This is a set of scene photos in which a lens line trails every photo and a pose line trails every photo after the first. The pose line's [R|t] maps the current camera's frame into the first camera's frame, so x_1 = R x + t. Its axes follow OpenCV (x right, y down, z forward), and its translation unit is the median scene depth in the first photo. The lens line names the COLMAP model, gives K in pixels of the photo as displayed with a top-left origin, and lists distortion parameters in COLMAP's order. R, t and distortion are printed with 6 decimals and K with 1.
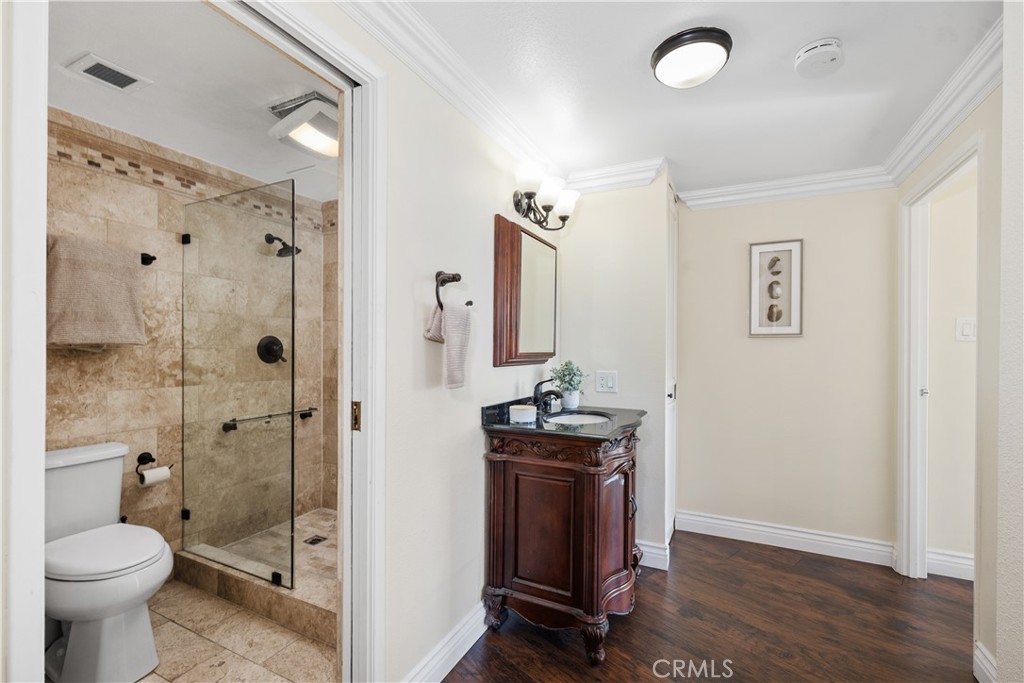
lens RADIAL K [[438.5, 0, 515.5], [0, 438.5, 344.7], [0, 0, 1]] dist [-0.002032, -0.000853]
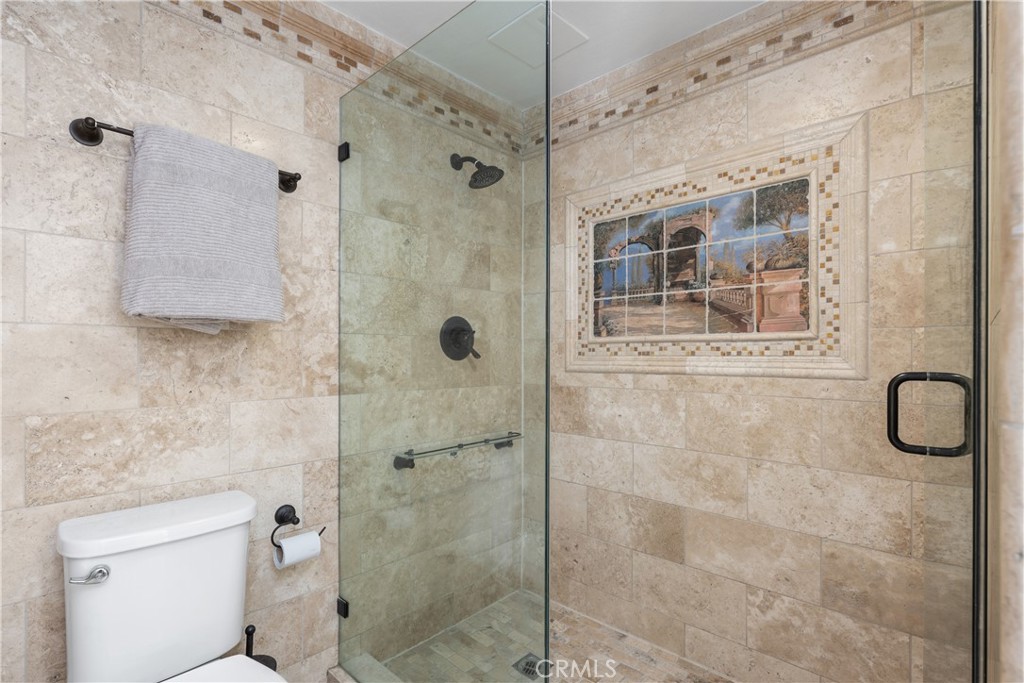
lens RADIAL K [[487.6, 0, 511.9], [0, 487.6, 345.9], [0, 0, 1]] dist [-0.002402, -0.000270]
pose [[0.953474, -0.001830, -0.301468, -0.322424], [0.000759, 0.999993, -0.003668, 0.029049], [0.301473, 0.003268, 0.953469, 0.420926]]
